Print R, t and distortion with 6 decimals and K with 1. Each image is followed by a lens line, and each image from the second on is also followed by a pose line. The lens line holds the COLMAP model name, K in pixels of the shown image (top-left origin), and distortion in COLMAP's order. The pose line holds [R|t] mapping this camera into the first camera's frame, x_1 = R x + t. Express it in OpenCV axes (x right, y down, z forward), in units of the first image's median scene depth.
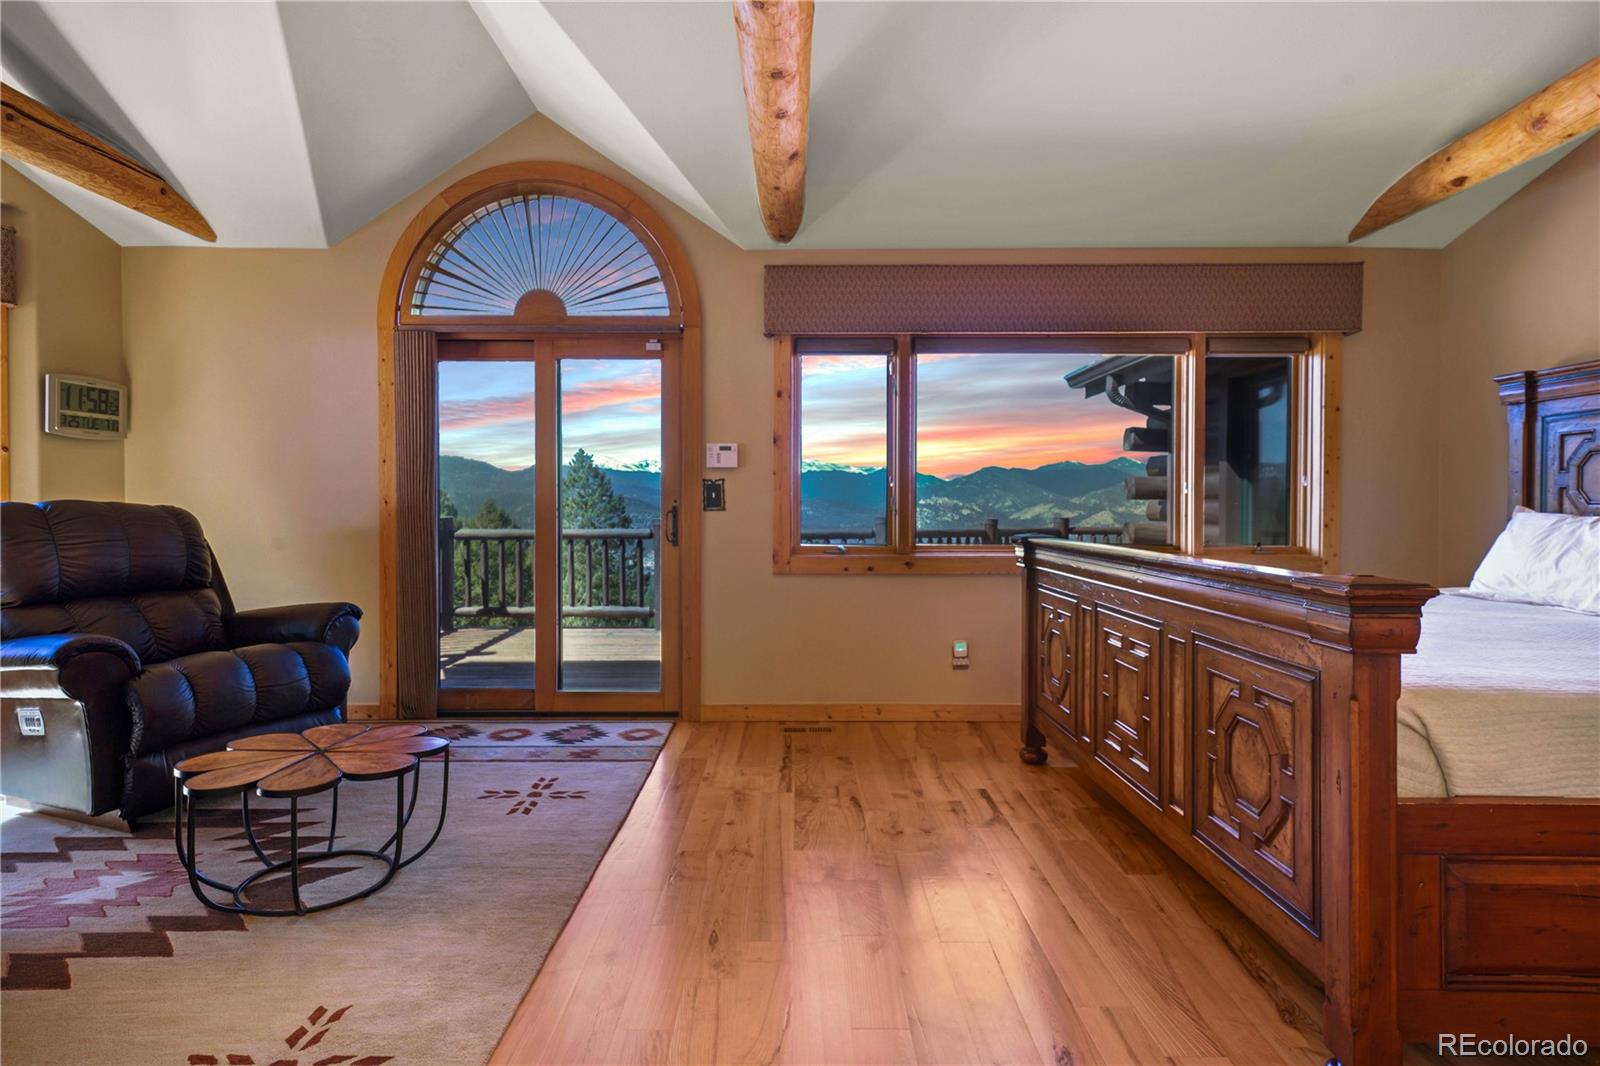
lens RADIAL K [[809.2, 0, 794.7], [0, 809.2, 520.3], [0, 0, 1]] dist [-0.005004, -0.000941]
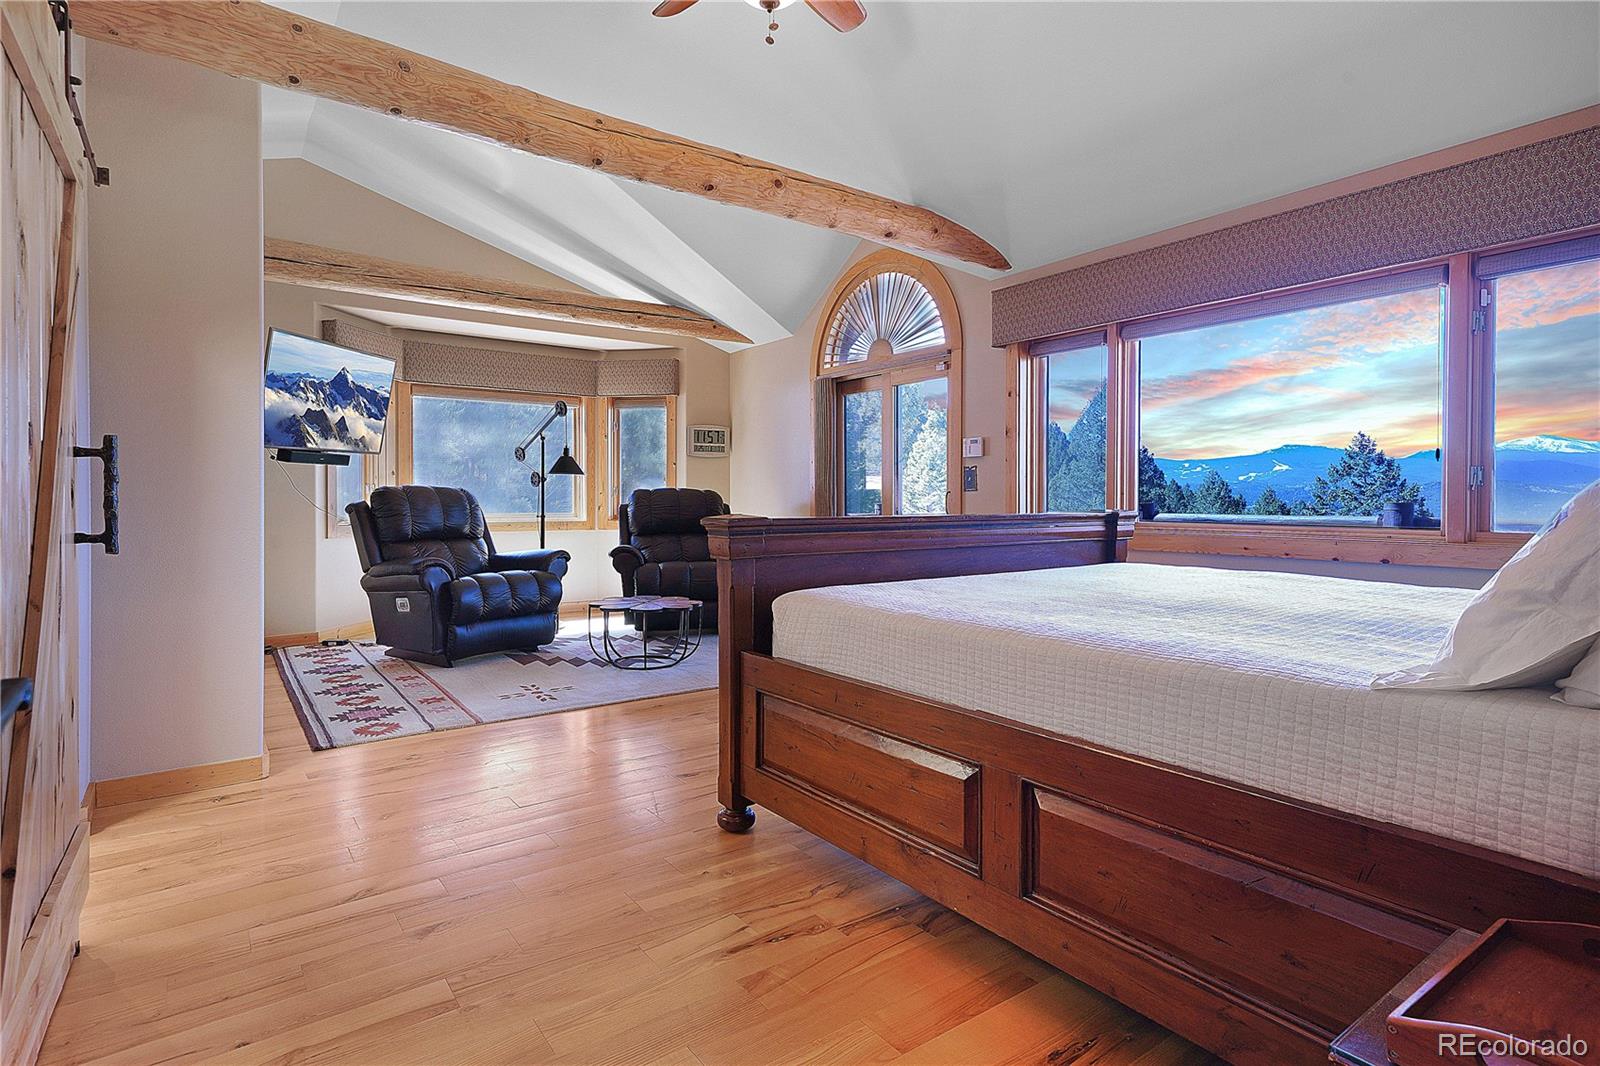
lens RADIAL K [[809.2, 0, 787.6], [0, 809.2, 522.8], [0, 0, 1]] dist [-0.005004, -0.000941]
pose [[0.568400, 0.022662, -0.822440, 0.803751], [-0.008987, 0.999732, 0.021336, 0.014298], [0.822703, -0.004736, 0.568451, 0.038100]]
